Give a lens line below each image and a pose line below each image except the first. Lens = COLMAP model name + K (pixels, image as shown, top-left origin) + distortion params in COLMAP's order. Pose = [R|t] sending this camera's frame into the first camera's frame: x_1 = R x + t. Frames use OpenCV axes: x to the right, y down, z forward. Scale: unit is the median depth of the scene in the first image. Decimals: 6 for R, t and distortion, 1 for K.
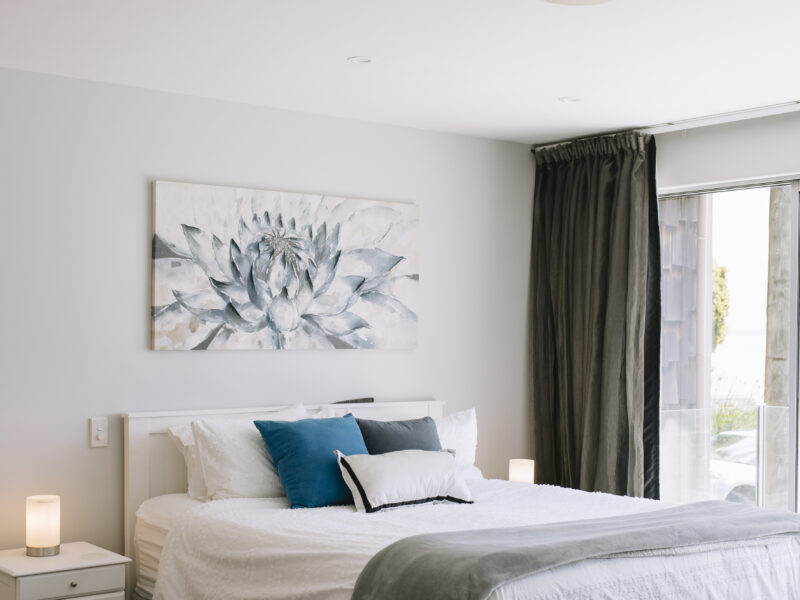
lens RADIAL K [[1161.7, 0, 399.5], [0, 1161.7, 305.5], [0, 0, 1]] dist [0.018267, 0.000000]
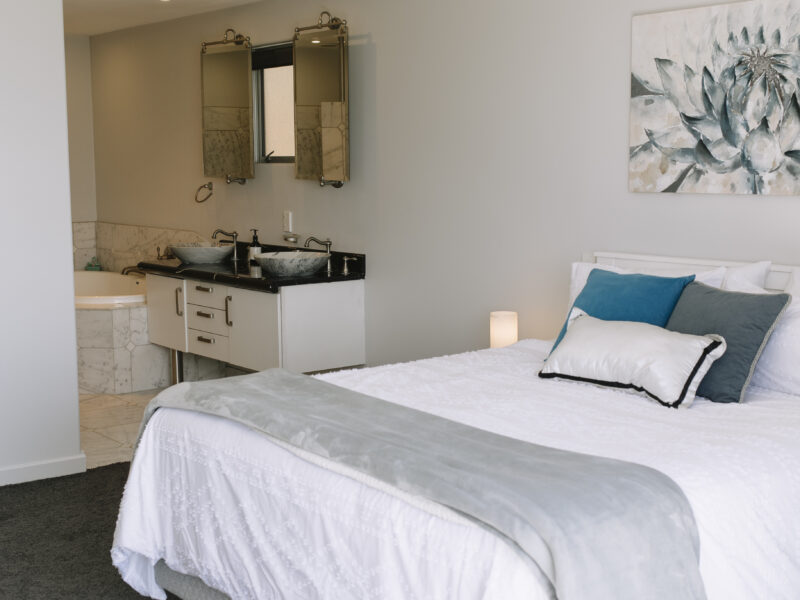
lens RADIAL K [[1126.6, 0, 399.4], [0, 1126.6, 297.2], [0, 0, 1]] dist [-0.031074, 0.000000]
pose [[0.002253, 0.116162, -0.993228, 0.713176], [0.032149, 0.992708, 0.116174, 0.009605], [0.999481, -0.032193, -0.001498, 0.760490]]
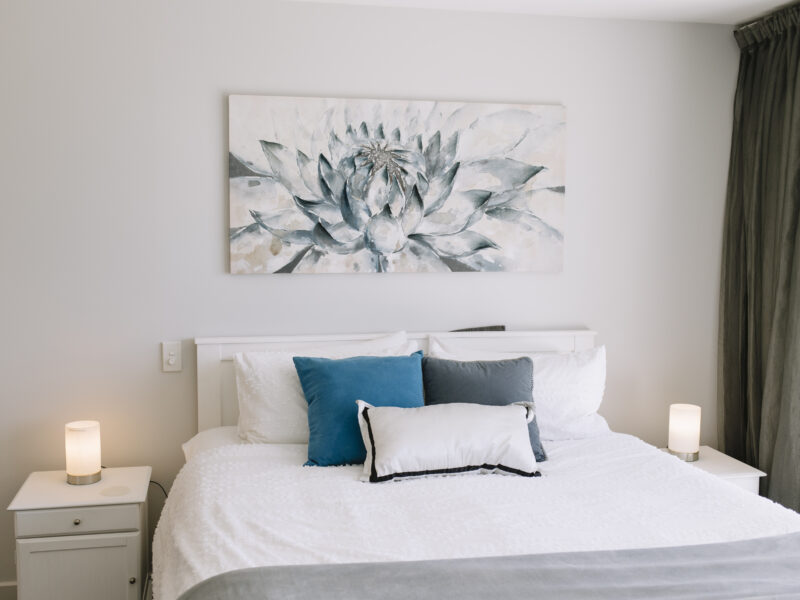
lens RADIAL K [[865.4, 0, 402.4], [0, 865.4, 278.2], [0, 0, 1]] dist [0.015465, 0.000000]
pose [[0.894649, 0.024156, -0.446115, 0.223457], [0.011915, 0.996892, 0.077873, -0.011422], [0.446610, -0.074984, 0.891581, 0.402570]]
